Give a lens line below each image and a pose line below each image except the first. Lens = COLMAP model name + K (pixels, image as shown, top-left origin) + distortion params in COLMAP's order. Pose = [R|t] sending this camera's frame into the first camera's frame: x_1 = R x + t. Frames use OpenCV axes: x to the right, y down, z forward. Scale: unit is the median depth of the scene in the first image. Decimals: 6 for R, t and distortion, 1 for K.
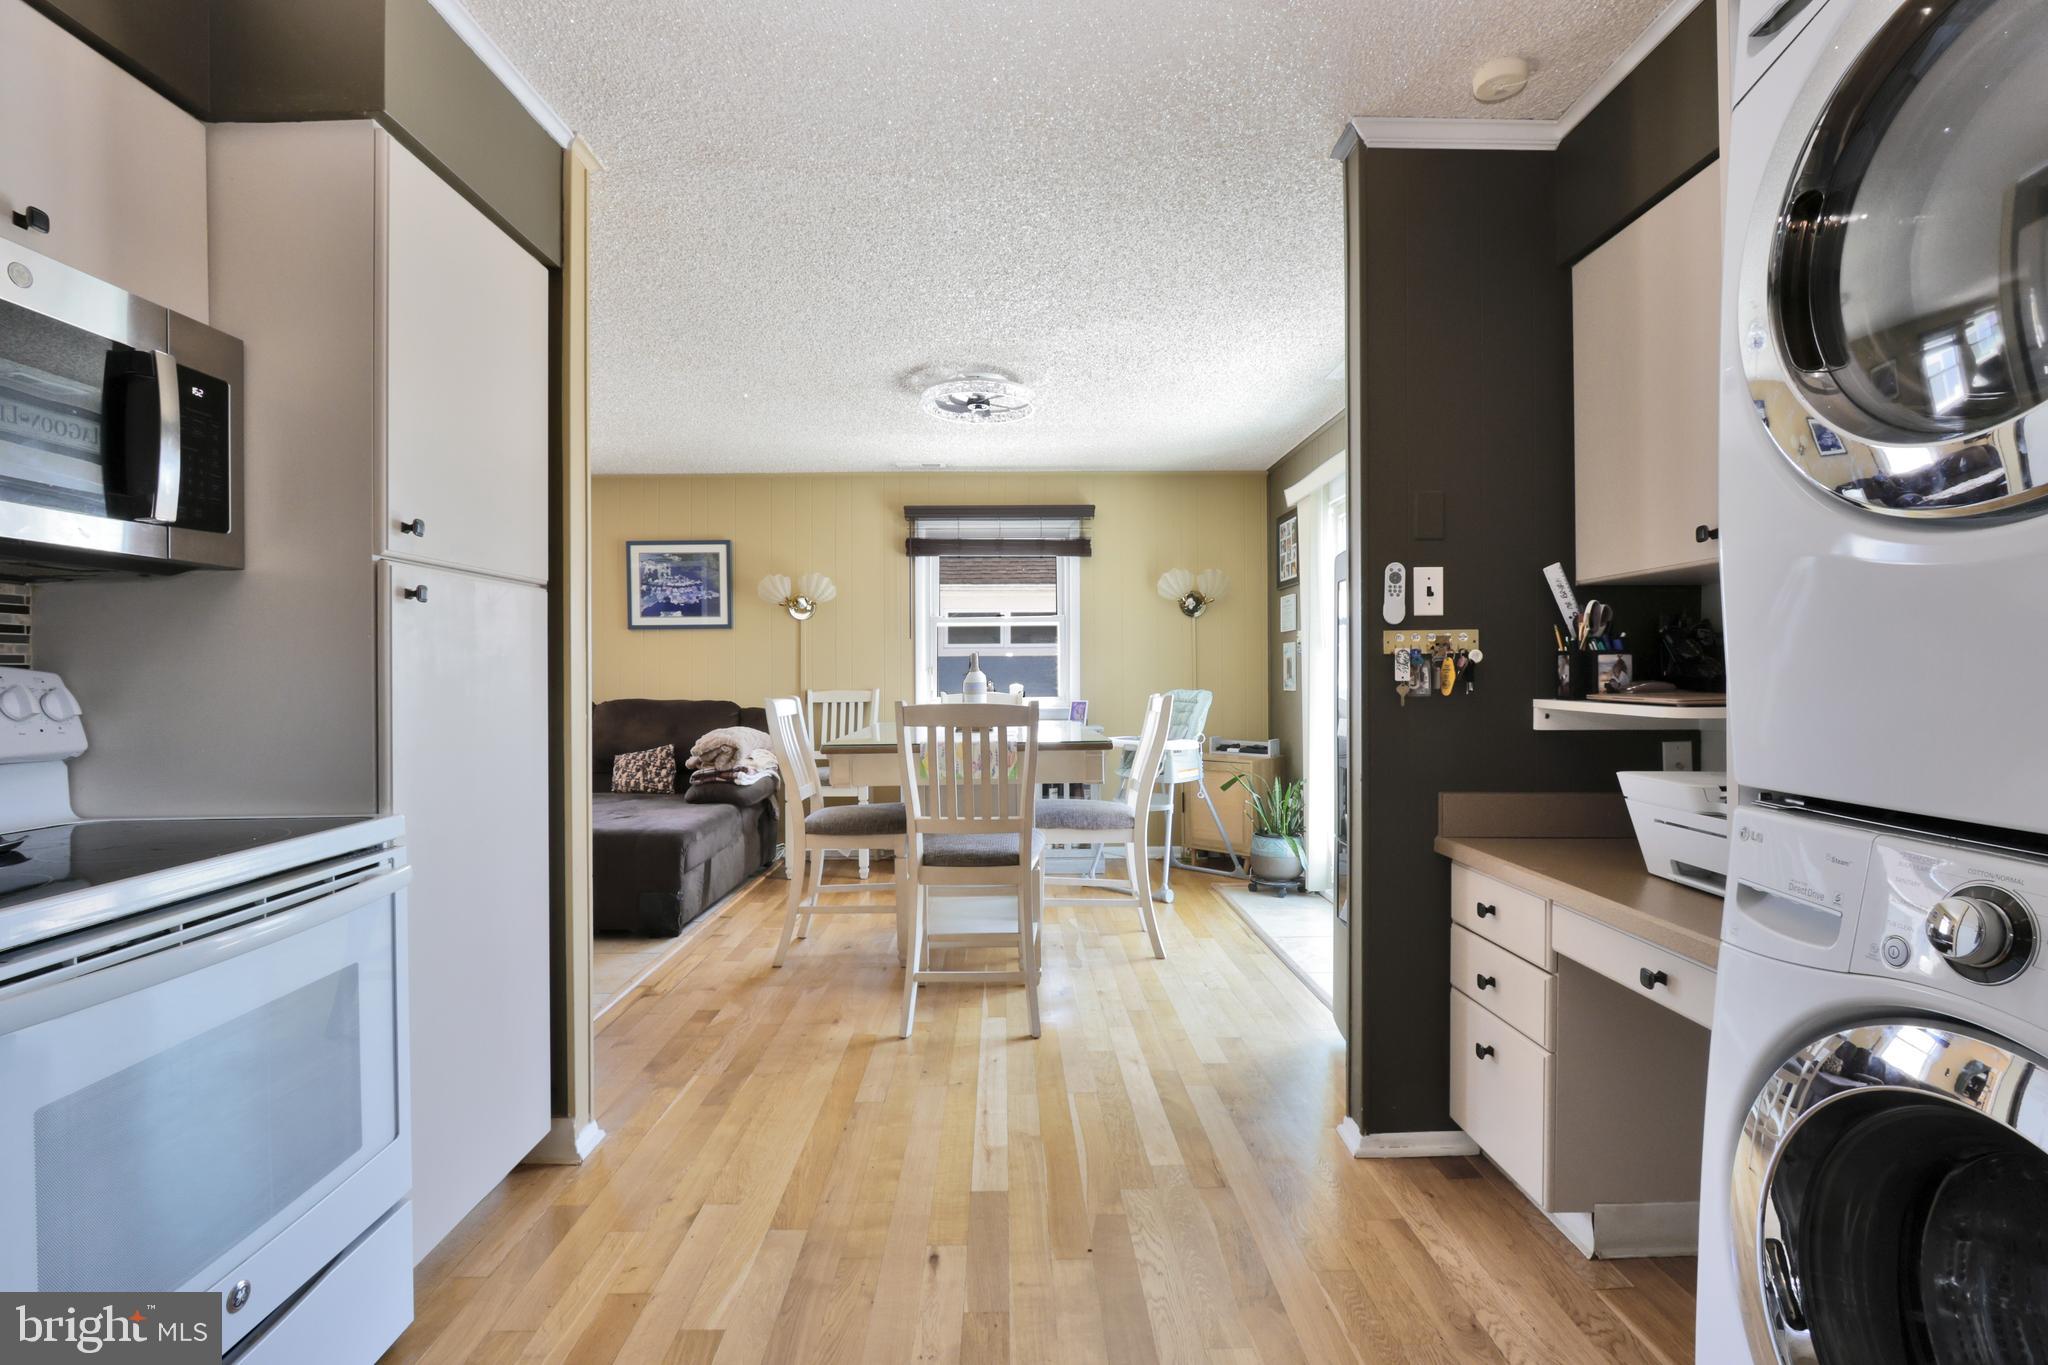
lens RADIAL K [[948.5, 0, 1019.1], [0, 948.5, 676.2], [0, 0, 1]] dist [-0.016180, 0.000385]
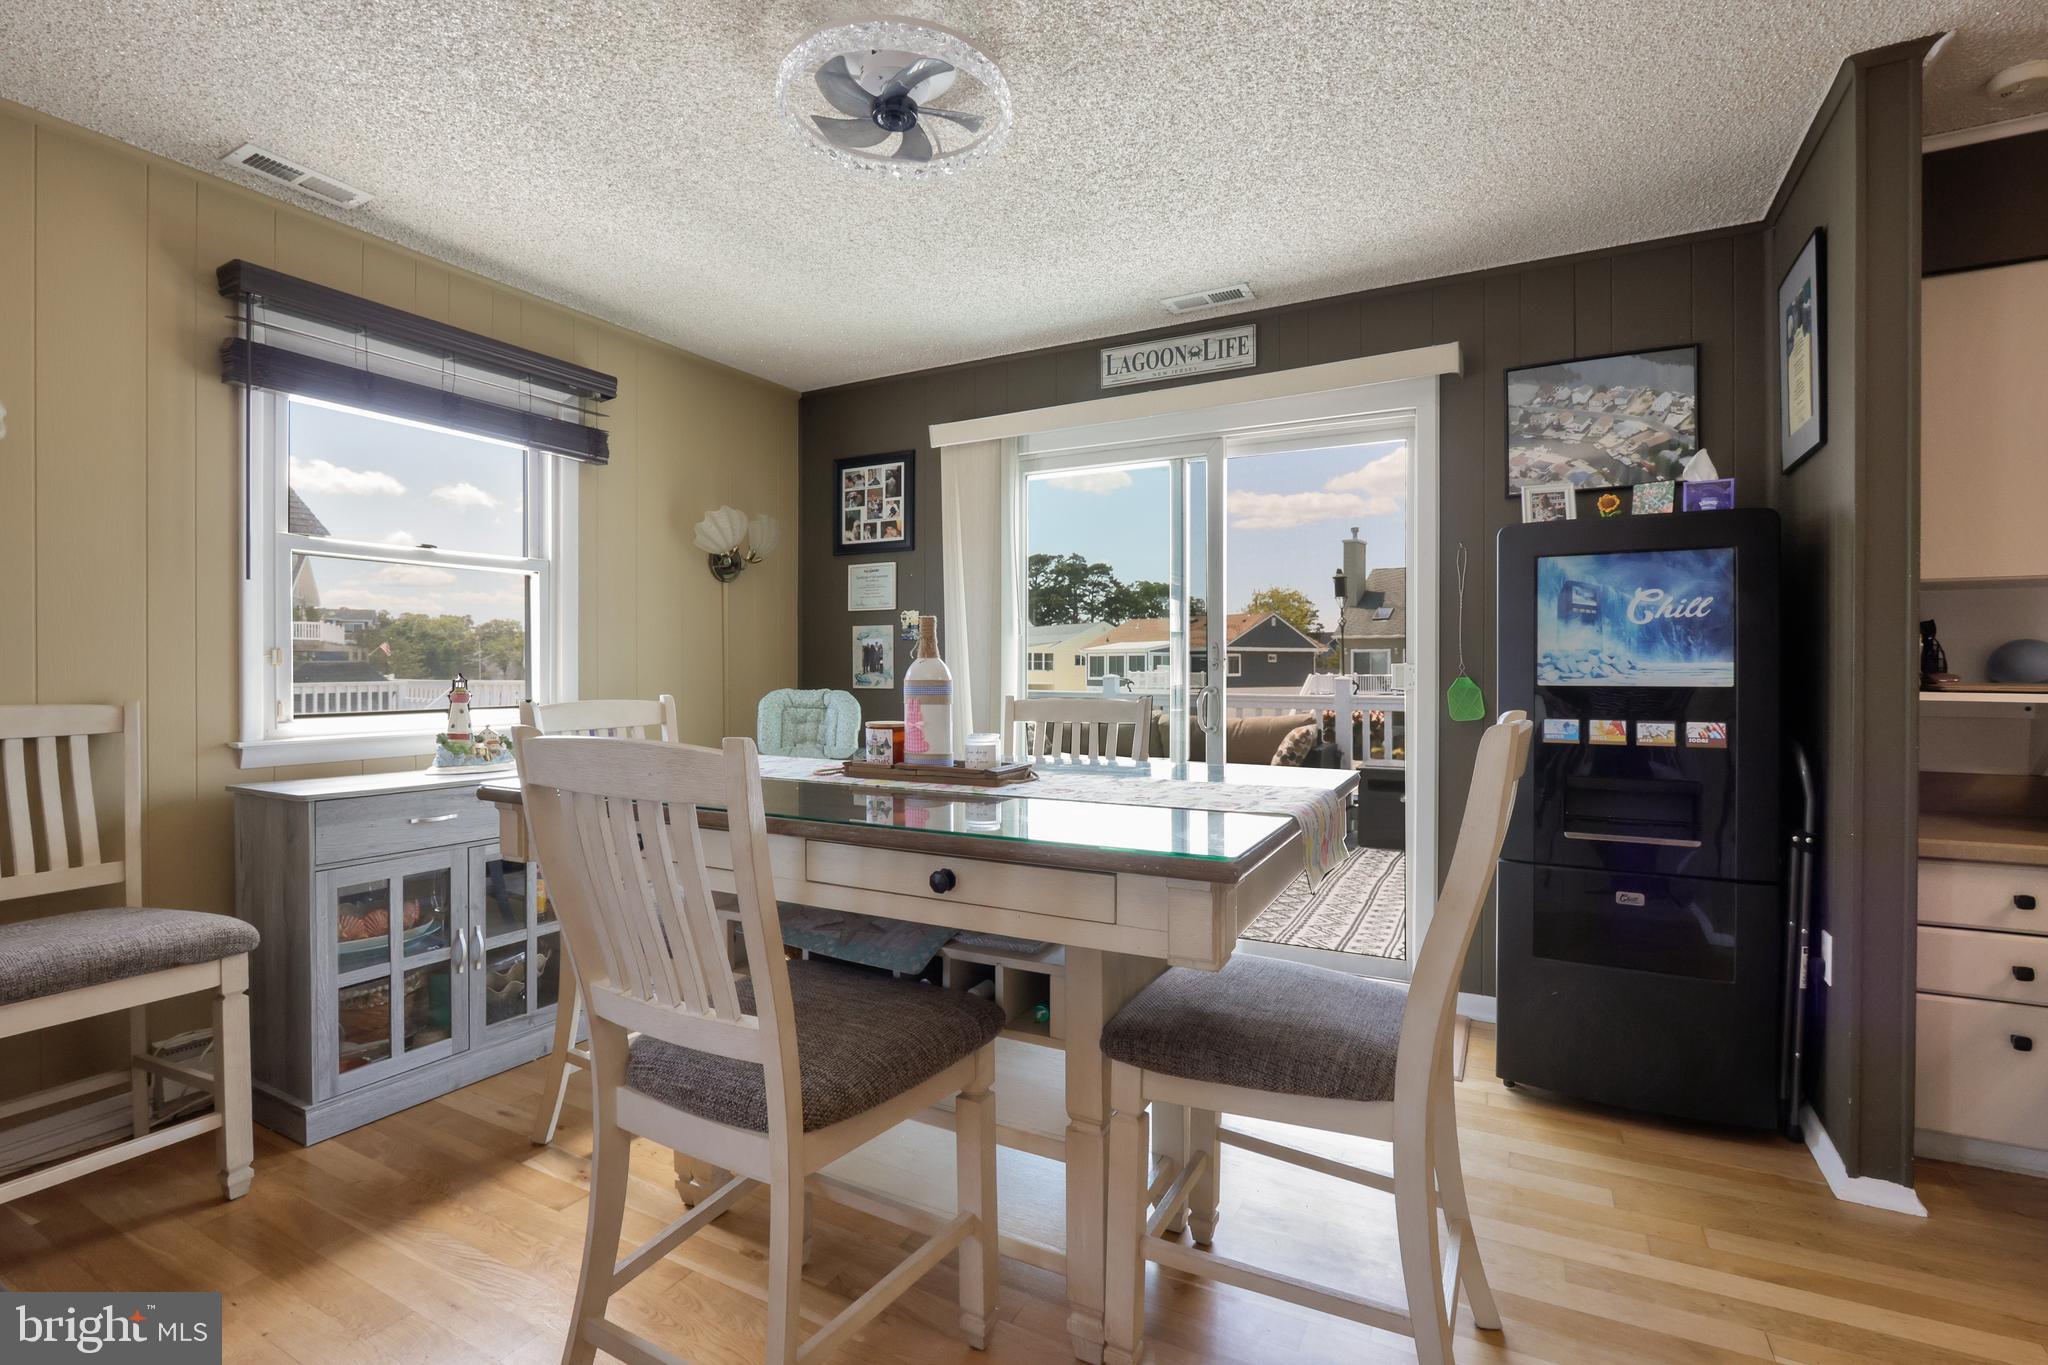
lens RADIAL K [[956.3, 0, 1003.9], [0, 956.3, 667.7], [0, 0, 1]] dist [-0.014005, 0.000611]
pose [[0.495011, 0.003808, 0.868879, -0.477442], [-0.000760, 0.999992, -0.003950, 0.002099], [-0.868887, 0.001295, 0.495009, 0.757179]]
